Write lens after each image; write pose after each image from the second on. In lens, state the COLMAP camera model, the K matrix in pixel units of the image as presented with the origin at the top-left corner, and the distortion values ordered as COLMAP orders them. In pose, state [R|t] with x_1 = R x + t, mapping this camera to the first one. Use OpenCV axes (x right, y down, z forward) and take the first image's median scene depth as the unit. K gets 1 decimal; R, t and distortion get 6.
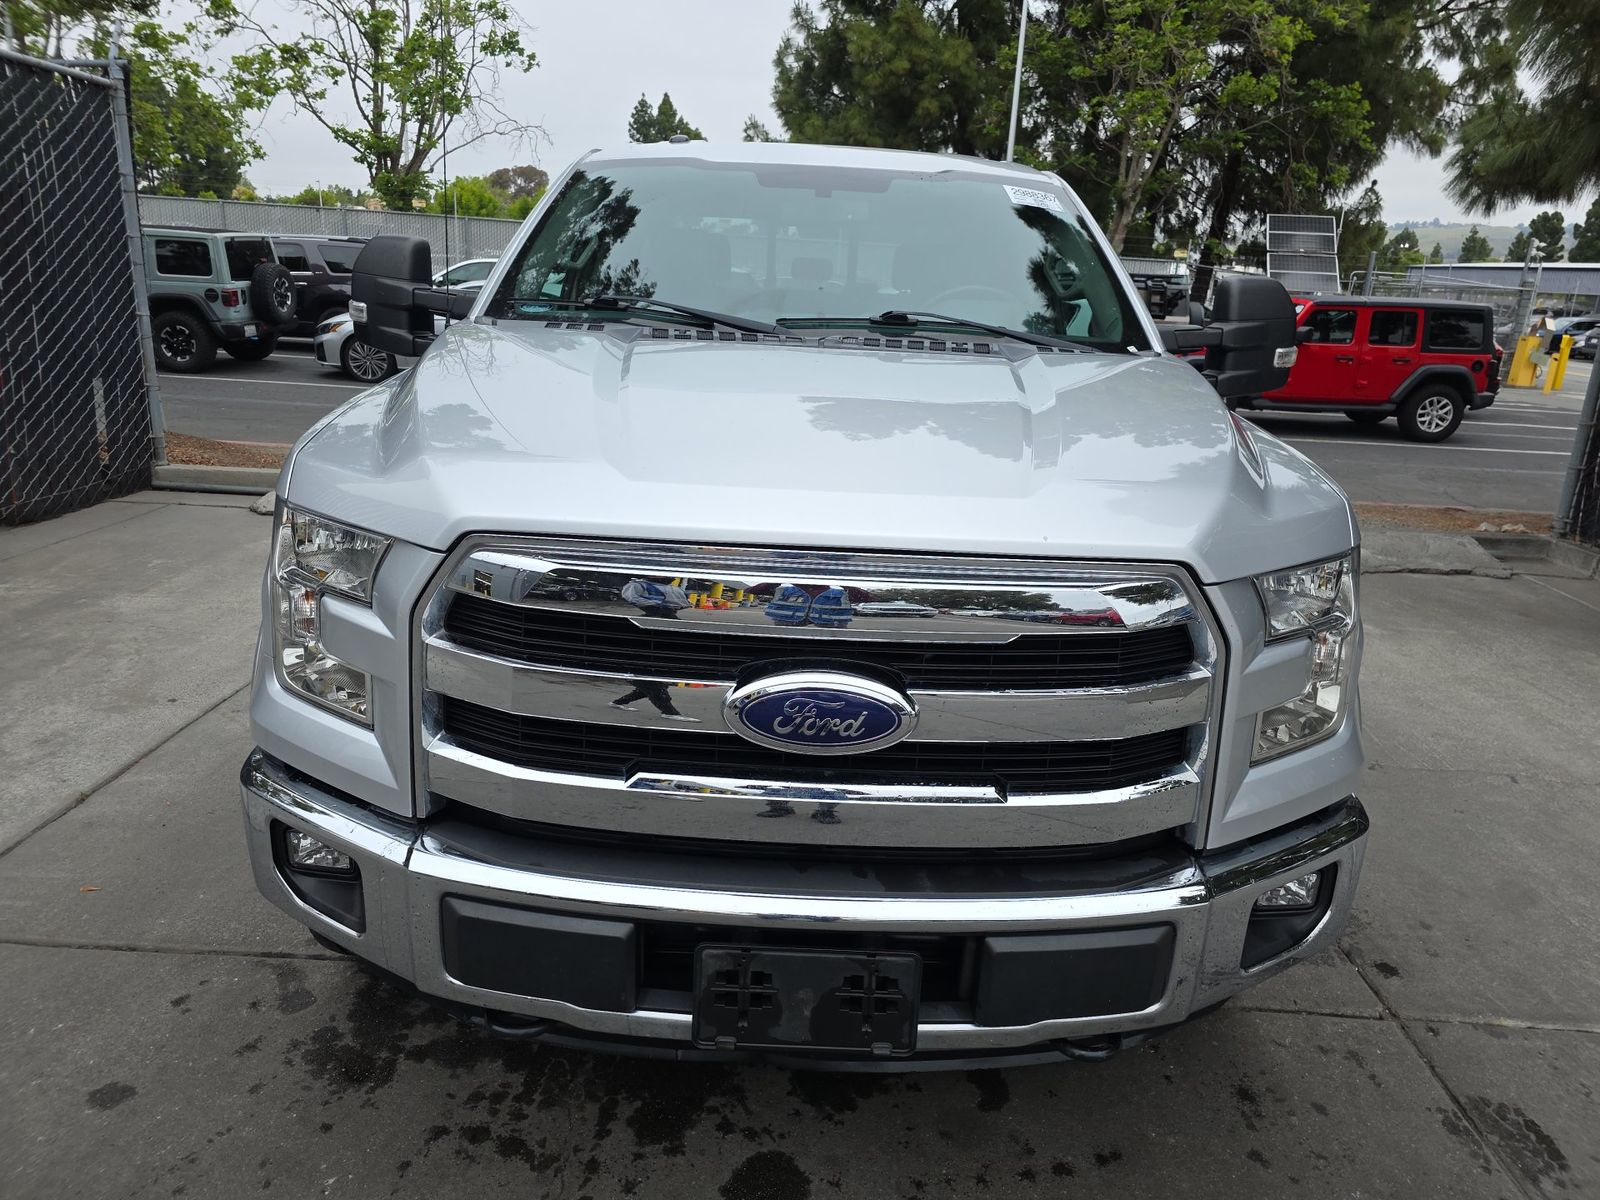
lens RADIAL K [[1079.1, 0, 796.5], [0, 1079.1, 602.0], [0, 0, 1]] dist [0.032982, -0.025260]
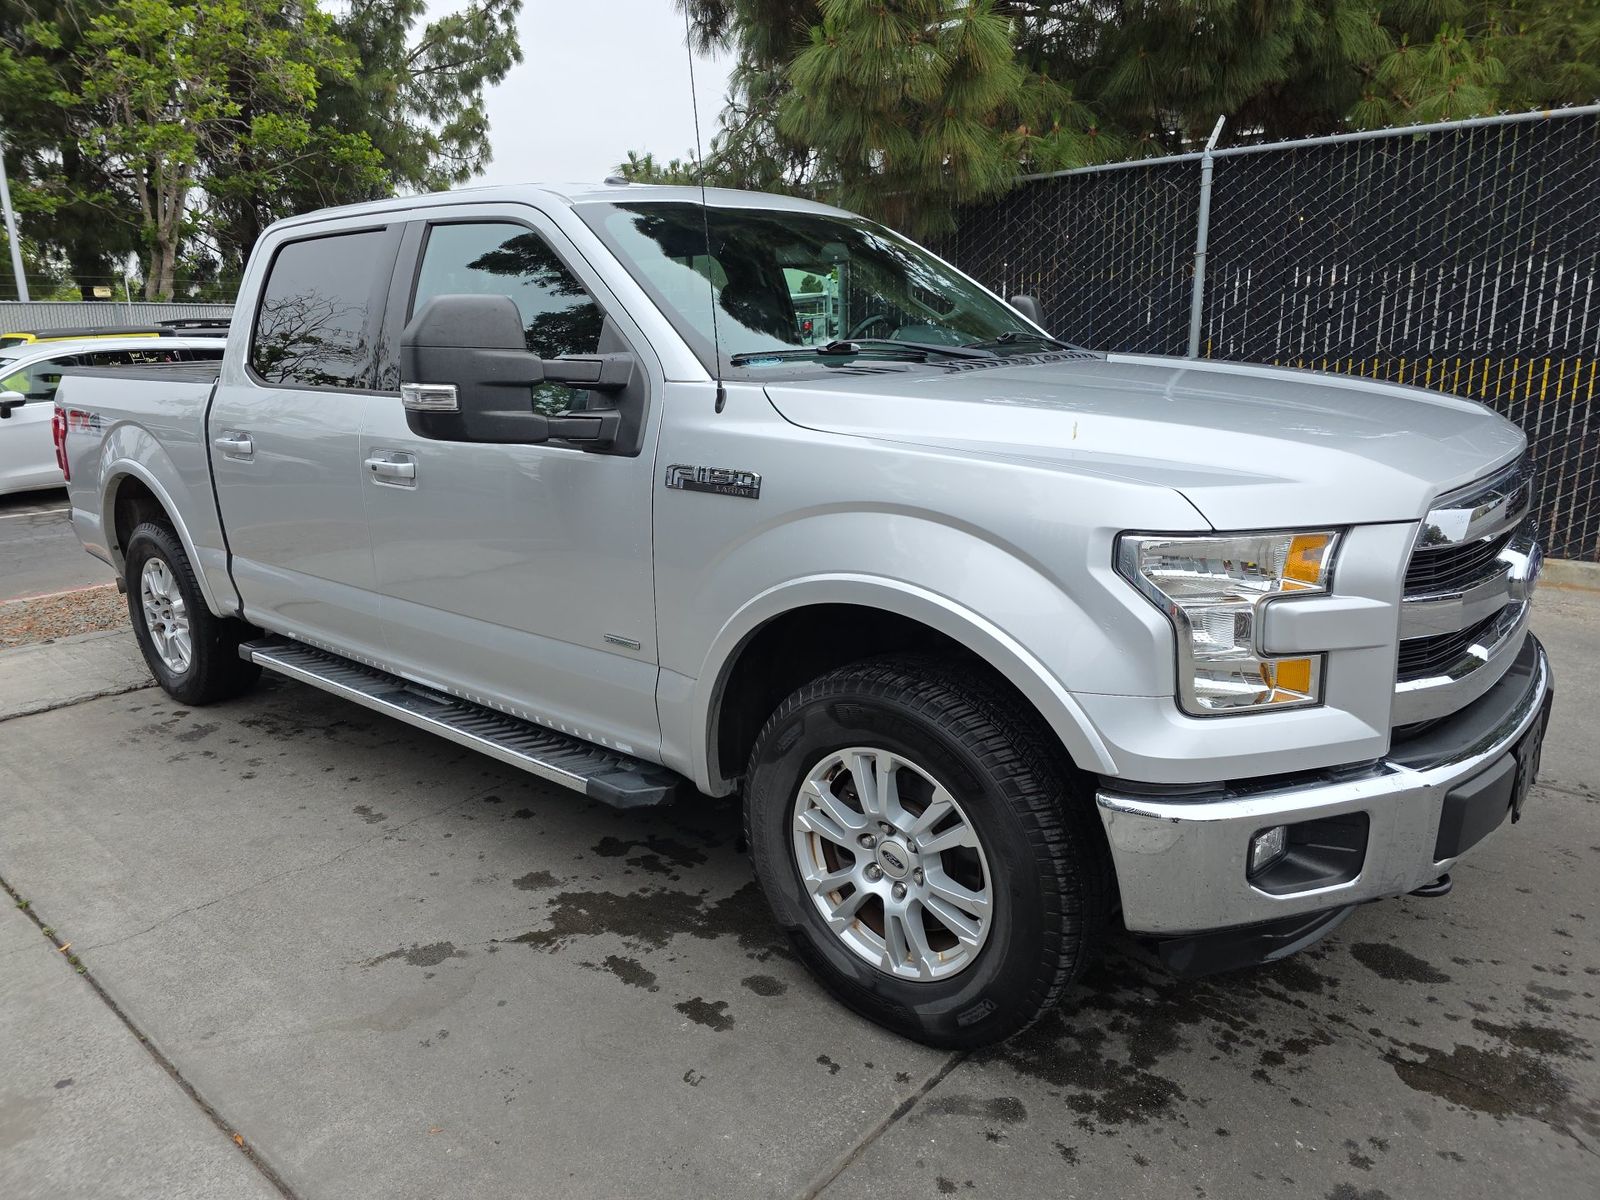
lens RADIAL K [[1079.1, 0, 794.3], [0, 1079.1, 603.1], [0, 0, 1]] dist [0.032982, -0.025260]
pose [[0.647610, -0.251200, 0.719374, -0.264802], [0.274338, 0.957650, 0.087435, -0.040762], [-0.710873, 0.140728, 0.689098, 0.101555]]
